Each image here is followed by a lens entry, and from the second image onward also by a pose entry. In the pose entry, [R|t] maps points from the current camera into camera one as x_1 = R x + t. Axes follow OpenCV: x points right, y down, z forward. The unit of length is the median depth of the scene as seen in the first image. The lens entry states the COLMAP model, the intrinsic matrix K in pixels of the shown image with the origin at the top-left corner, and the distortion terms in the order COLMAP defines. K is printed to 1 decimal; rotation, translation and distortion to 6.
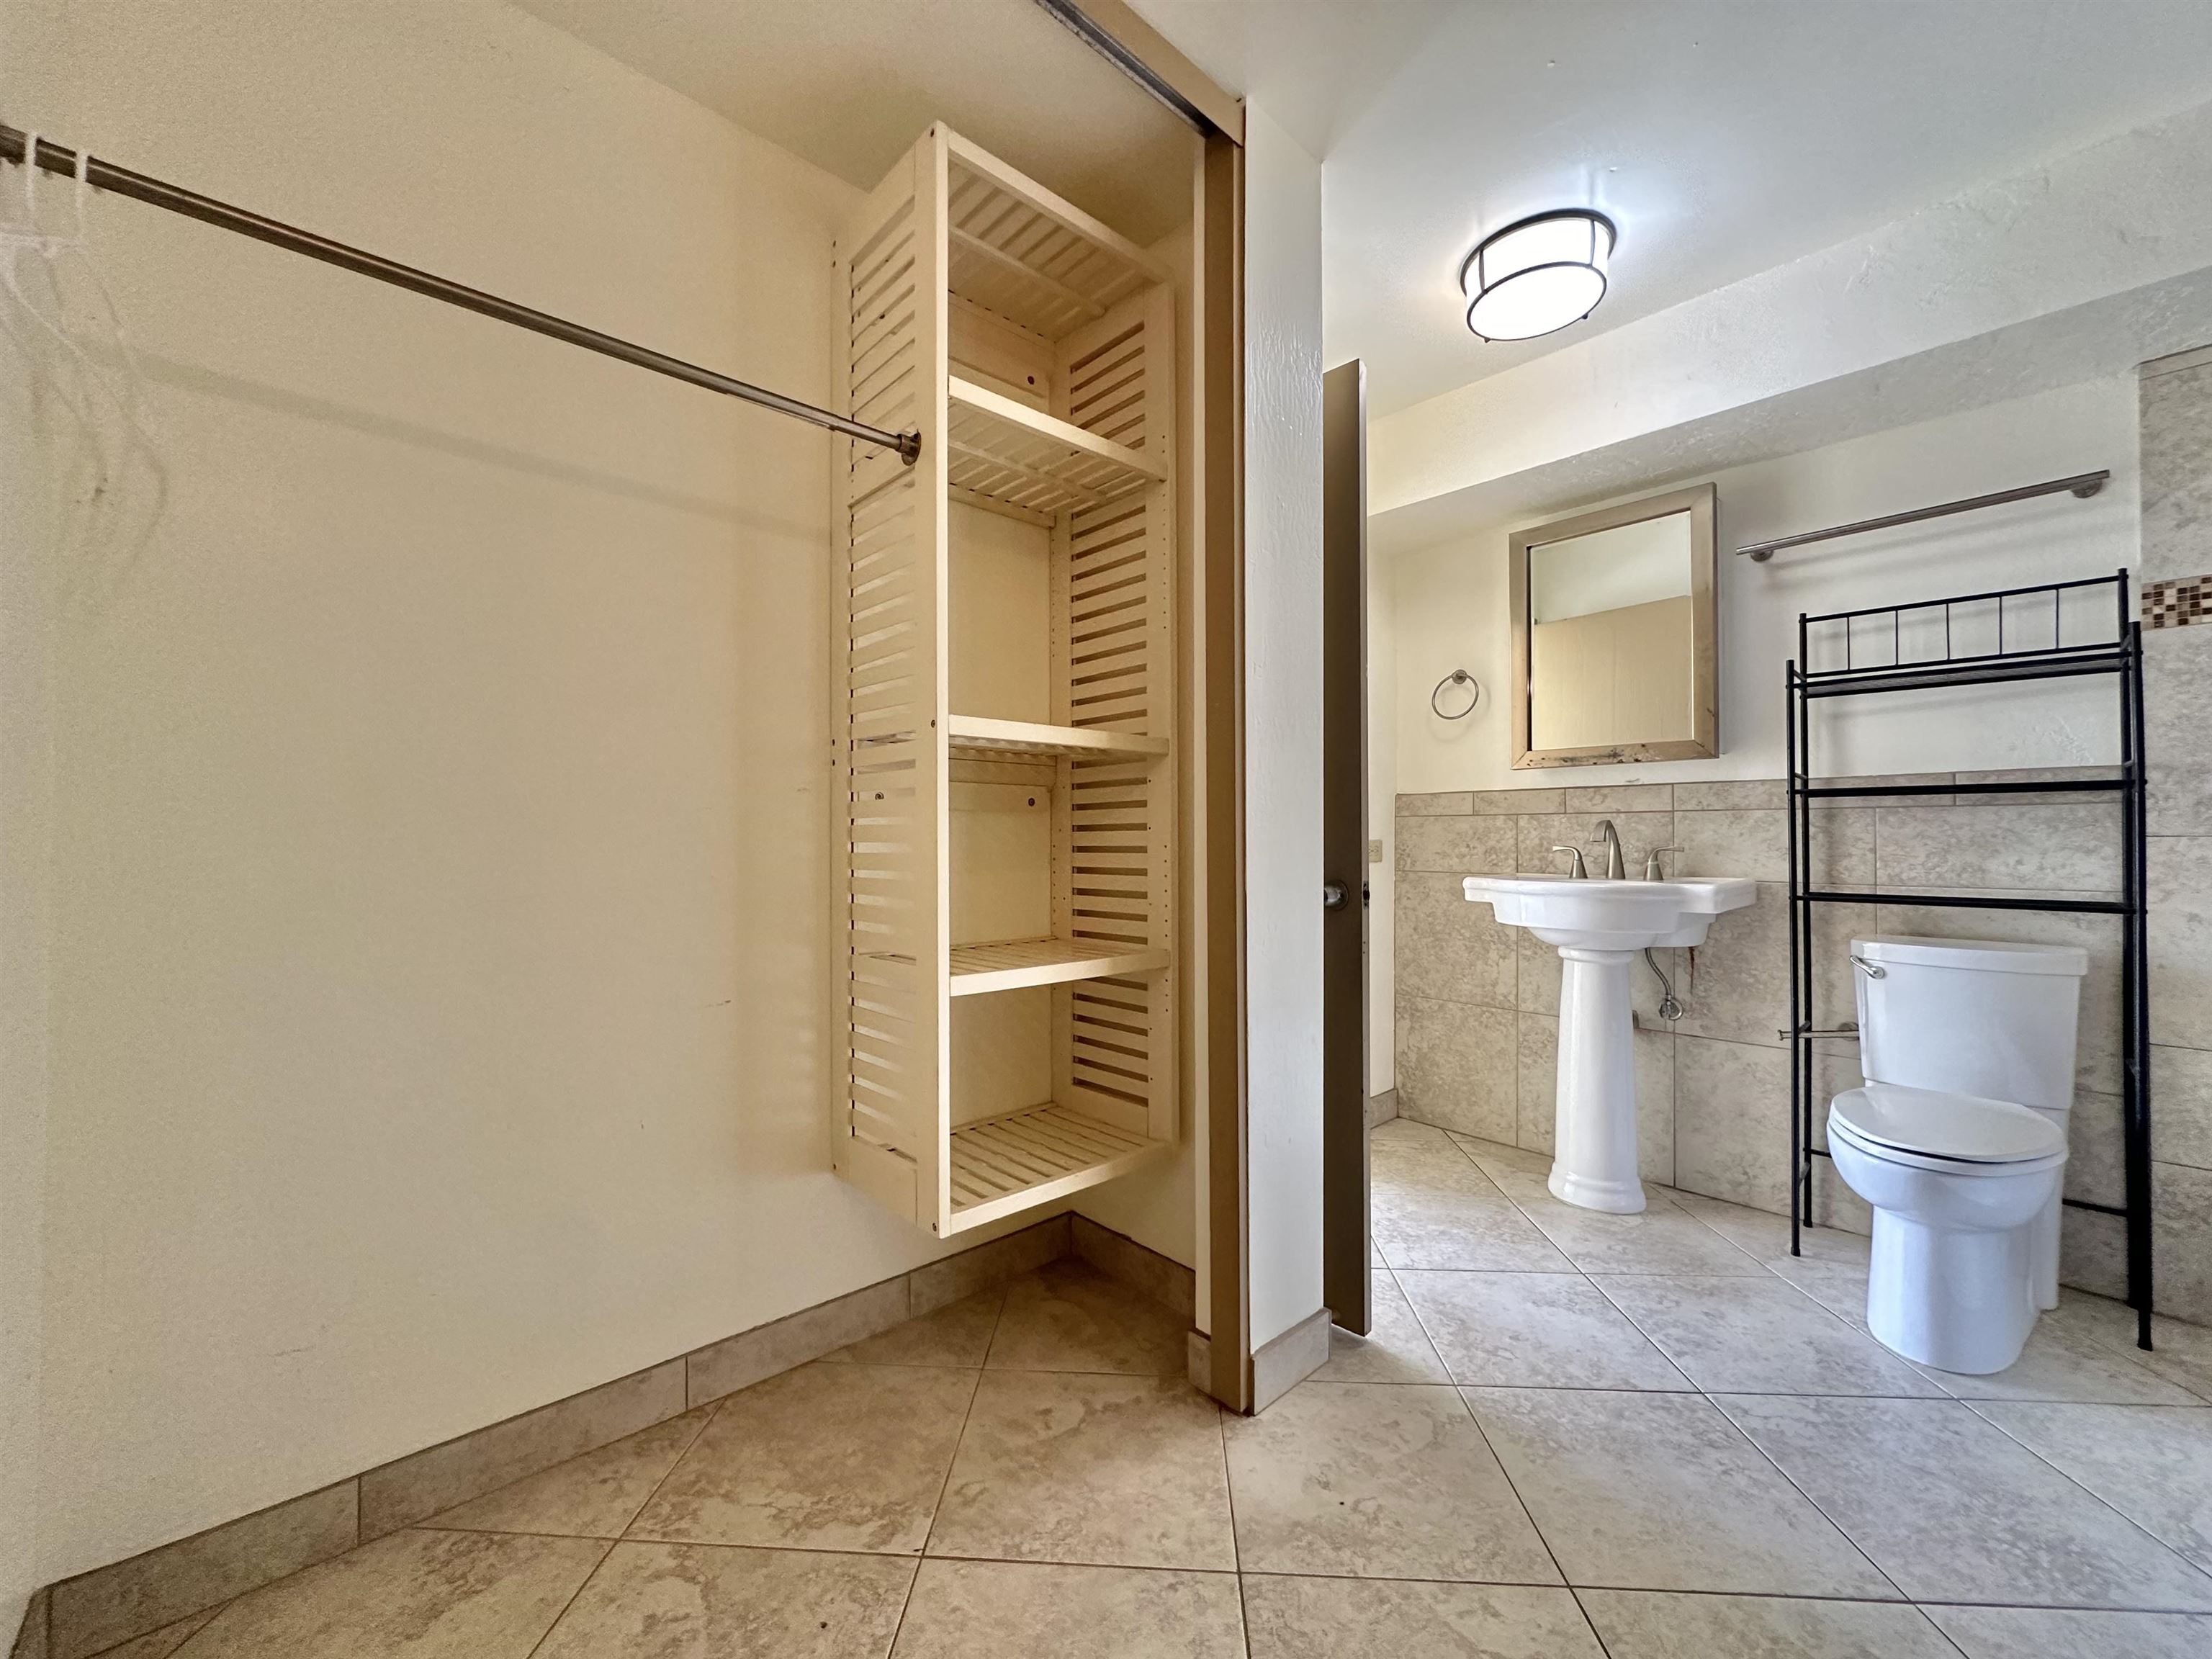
lens RADIAL K [[885.0, 0, 1098.7], [0, 885.0, 833.8], [0, 0, 1]] dist [-0.005649, 0.000767]
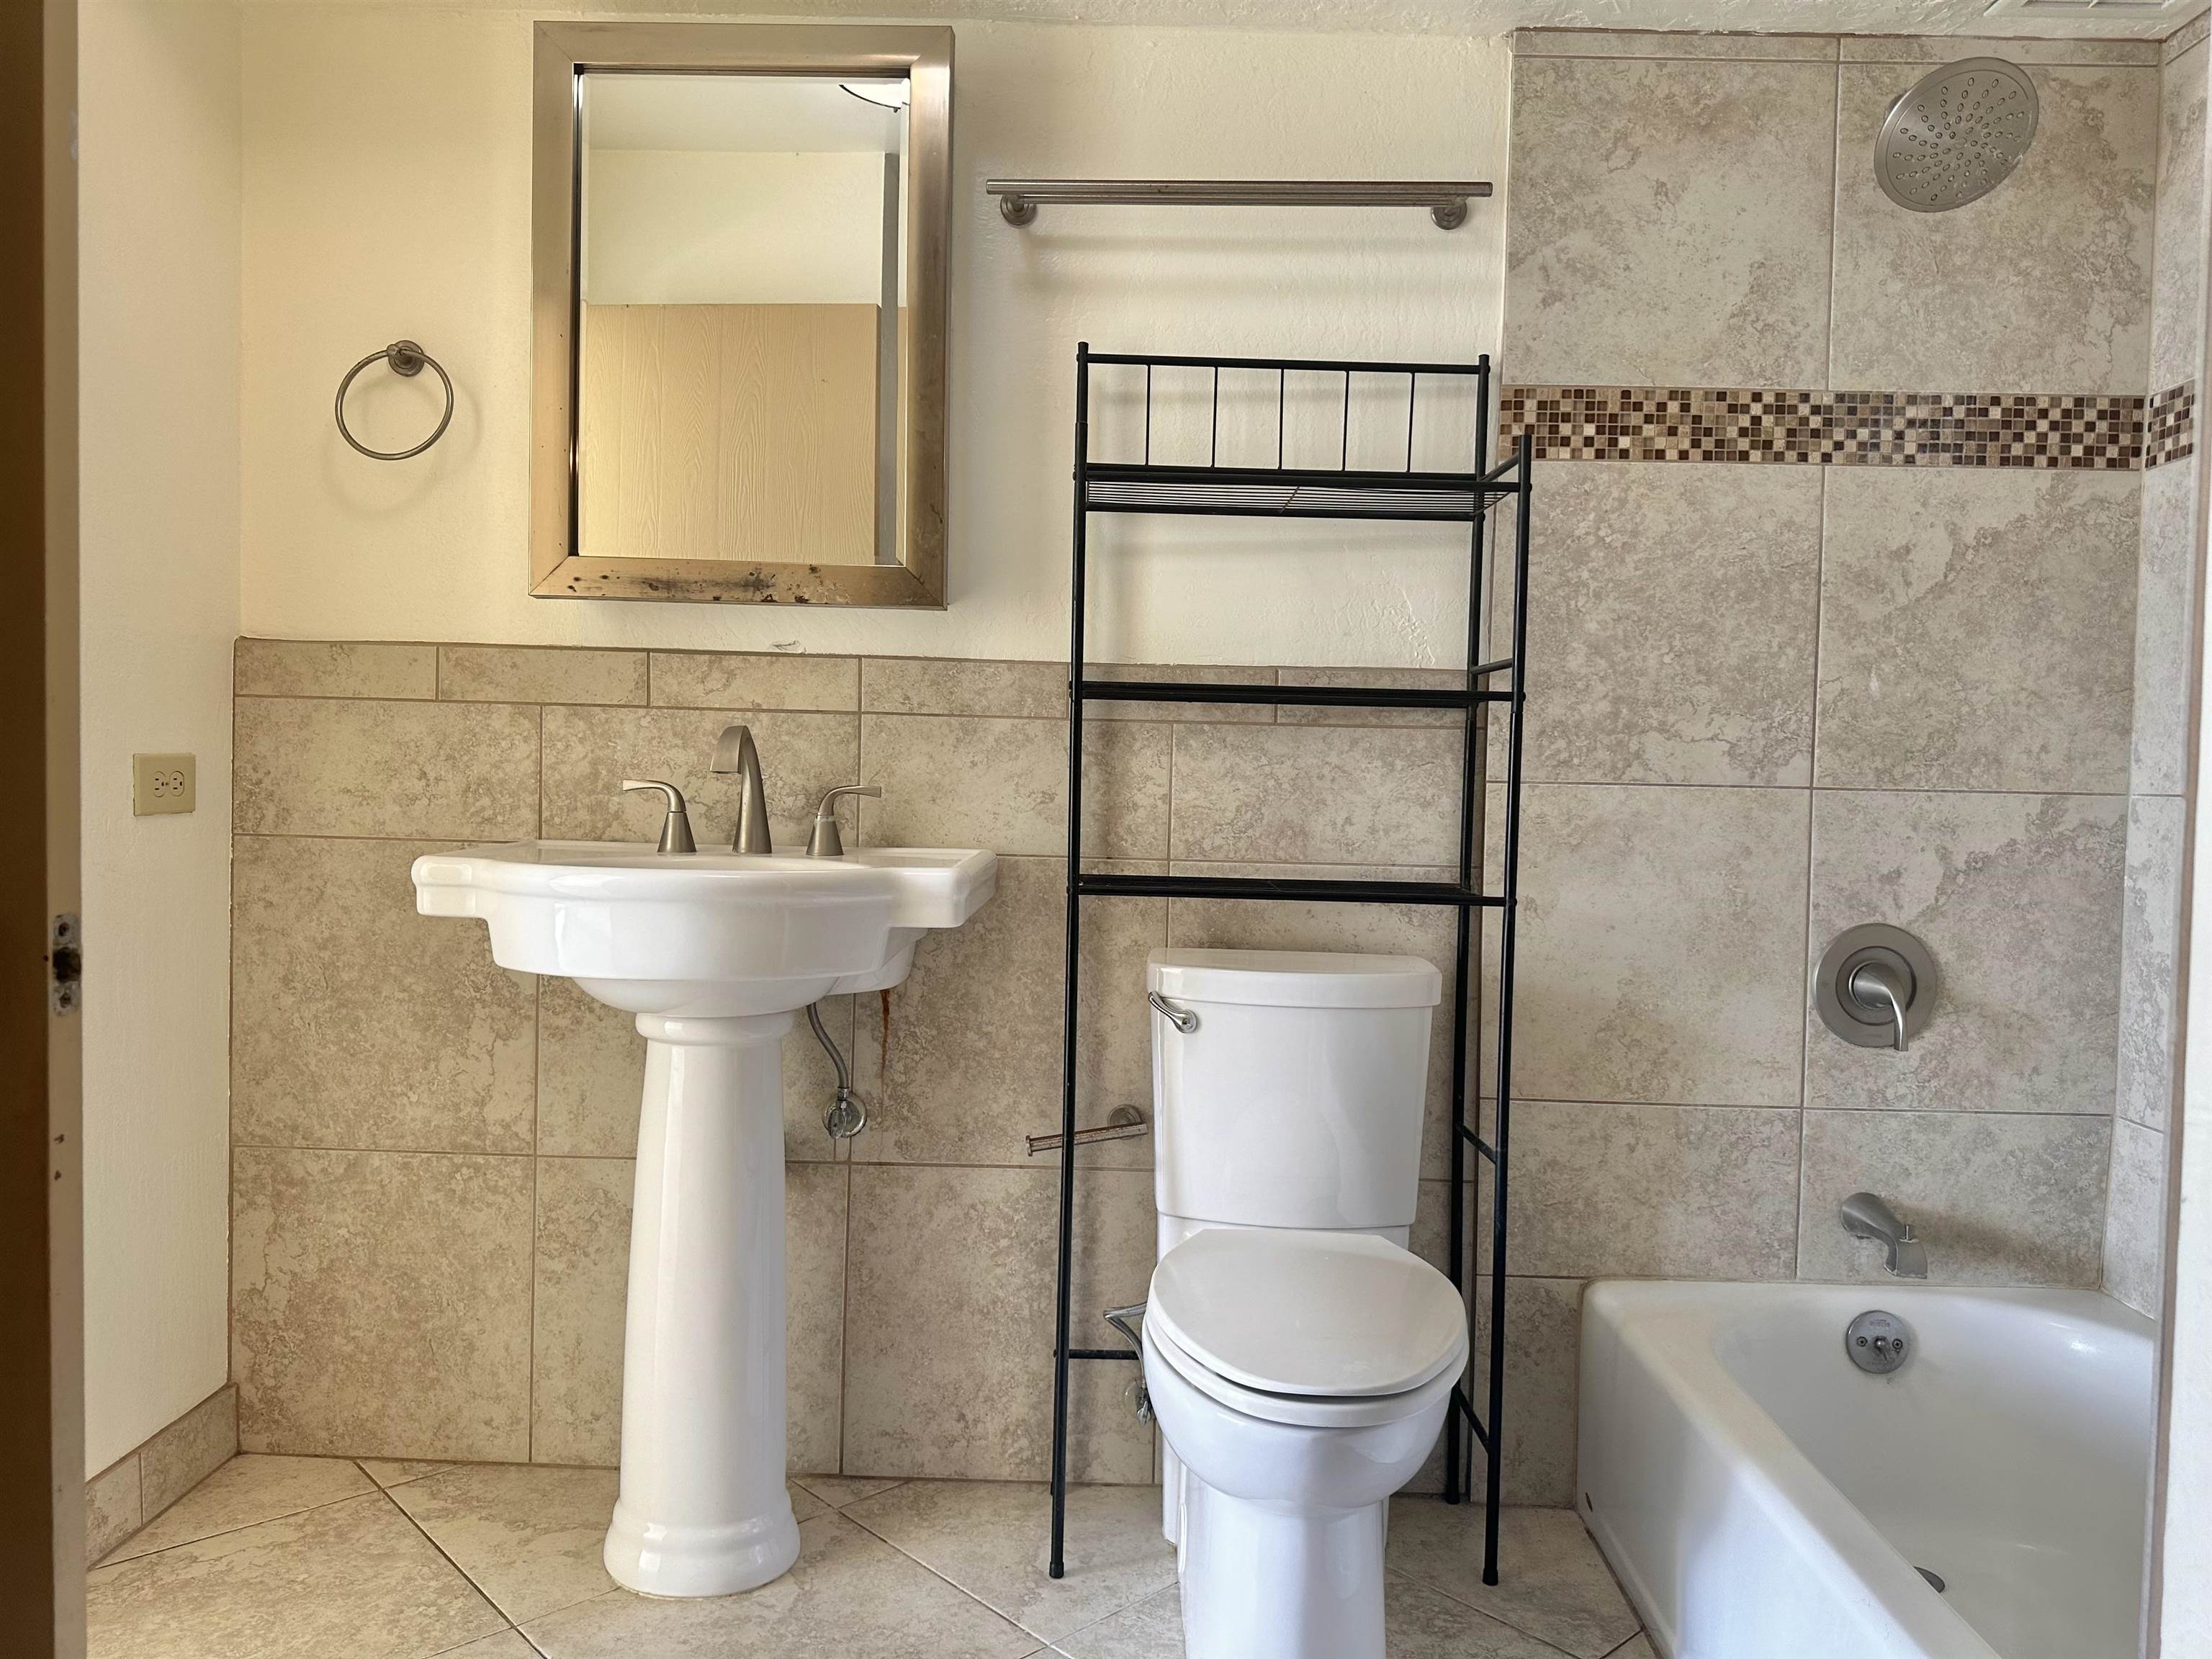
lens RADIAL K [[1550.0, 0, 1116.5], [0, 1550.0, 832.9], [0, 0, 1]] dist [0.063733, -0.088533]
pose [[0.682935, -0.013581, 0.730353, 0.129134], [-0.029442, 0.998503, 0.046098, -0.003265], [-0.729886, -0.052985, 0.681512, 0.326358]]
